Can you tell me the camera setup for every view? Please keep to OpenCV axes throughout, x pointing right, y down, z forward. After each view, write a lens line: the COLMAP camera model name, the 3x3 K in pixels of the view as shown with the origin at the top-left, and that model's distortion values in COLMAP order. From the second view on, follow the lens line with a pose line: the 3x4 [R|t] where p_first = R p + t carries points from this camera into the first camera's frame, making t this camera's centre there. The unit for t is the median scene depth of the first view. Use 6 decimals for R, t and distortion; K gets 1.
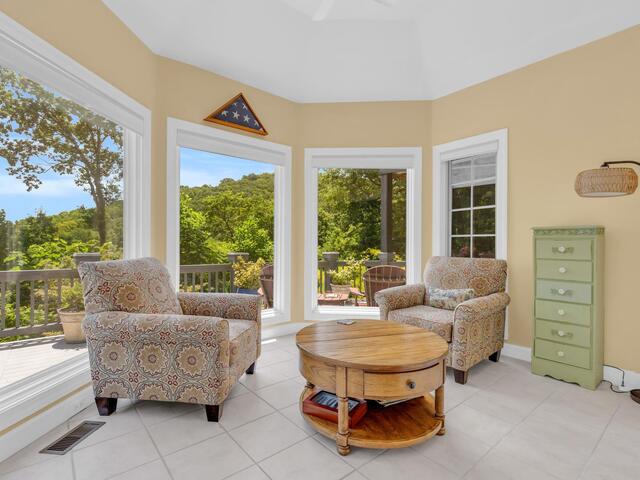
lens RADIAL K [[329.4, 0, 321.5], [0, 329.4, 240.3], [0, 0, 1]] dist [-0.019069, -0.000577]
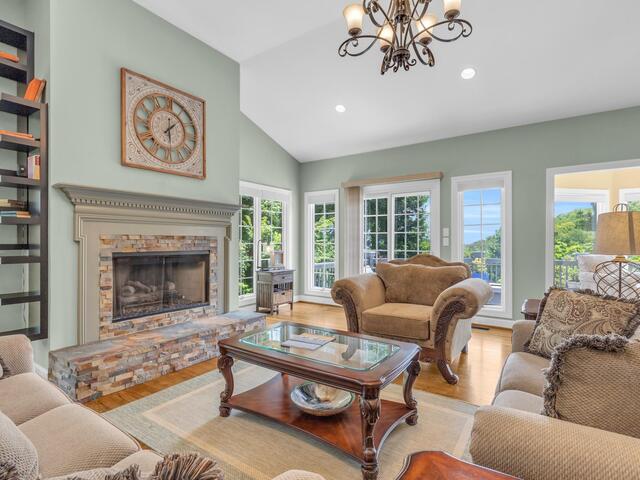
lens RADIAL K [[329.4, 0, 322.3], [0, 329.4, 239.6], [0, 0, 1]] dist [-0.019069, -0.000577]
pose [[0.264653, -0.004454, -0.964333, 0.182818], [-0.000729, 0.999988, -0.004819, -0.006922], [0.964344, 0.001978, 0.264646, -0.246849]]
